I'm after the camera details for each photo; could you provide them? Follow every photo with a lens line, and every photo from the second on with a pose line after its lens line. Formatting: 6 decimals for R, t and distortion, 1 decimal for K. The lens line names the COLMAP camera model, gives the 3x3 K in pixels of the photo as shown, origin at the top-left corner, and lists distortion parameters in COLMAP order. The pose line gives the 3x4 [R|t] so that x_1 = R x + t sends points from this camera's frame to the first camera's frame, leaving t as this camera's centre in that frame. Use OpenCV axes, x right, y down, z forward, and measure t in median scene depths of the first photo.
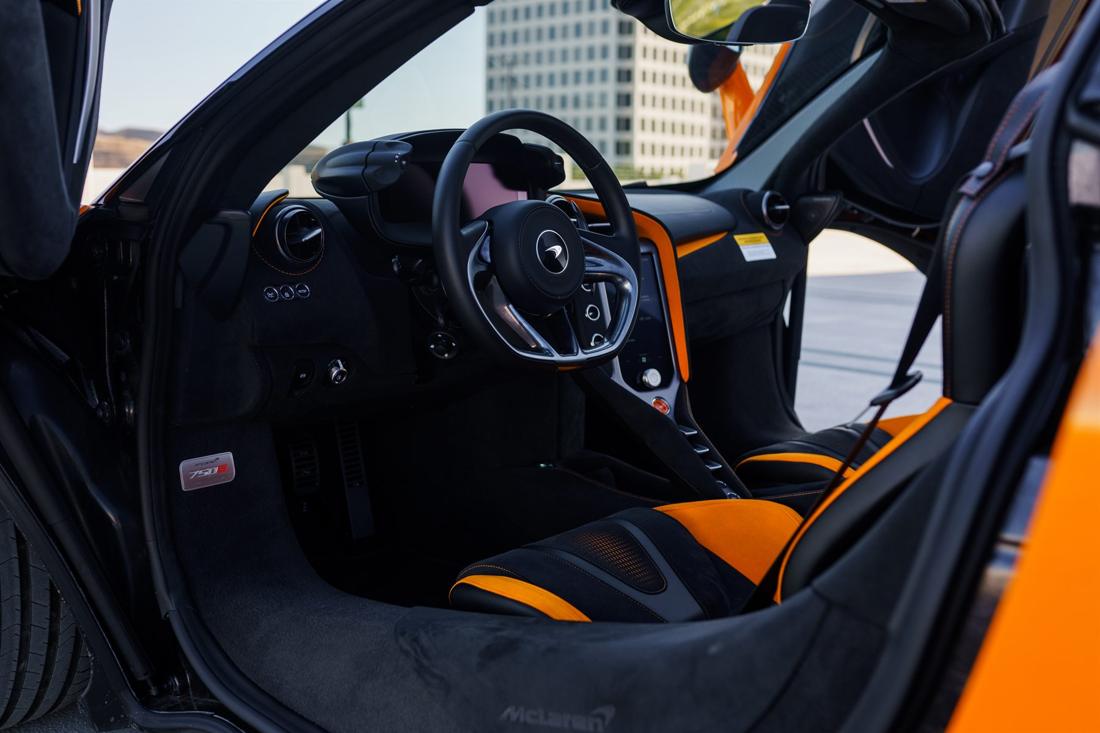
lens RADIAL K [[1091.3, 0, 550.0], [0, 1091.3, 366.5], [0, 0, 1]] dist [-0.023911, 0.000345]
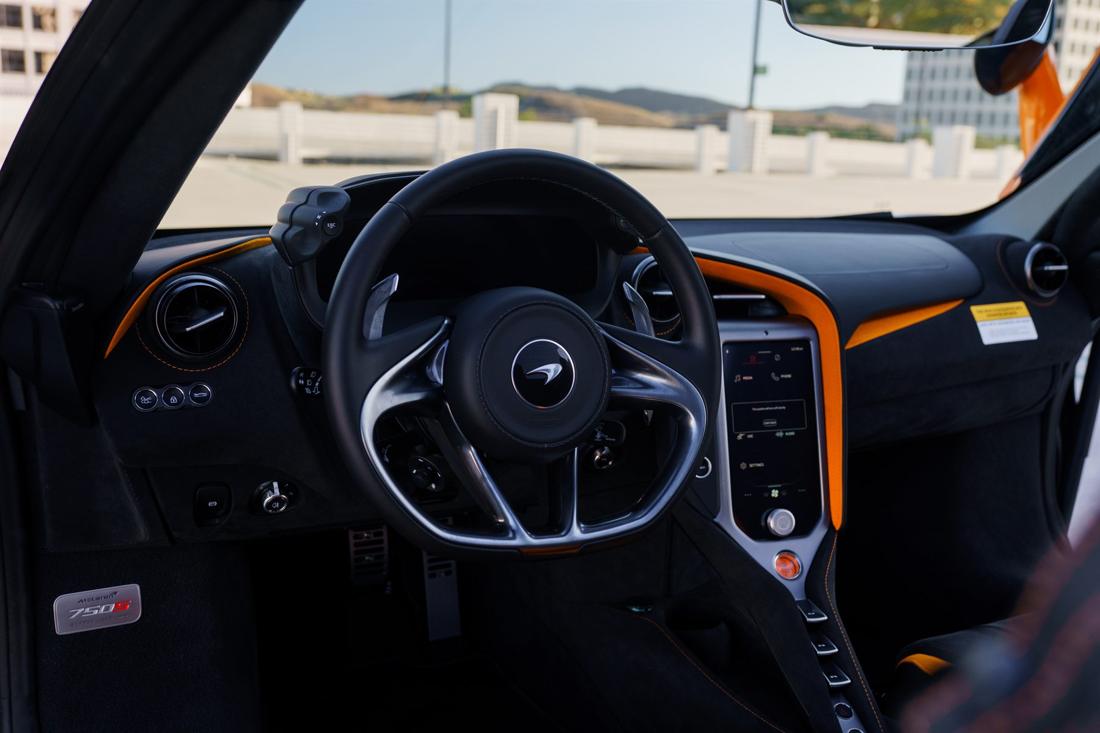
lens RADIAL K [[1091.3, 0, 550.0], [0, 1091.3, 366.5], [0, 0, 1]] dist [-0.023911, 0.000345]
pose [[0.949790, 0.100023, -0.296469, 0.145793], [-0.092698, 0.994942, 0.038698, -0.099209], [0.298840, -0.009273, 0.954258, 0.282936]]
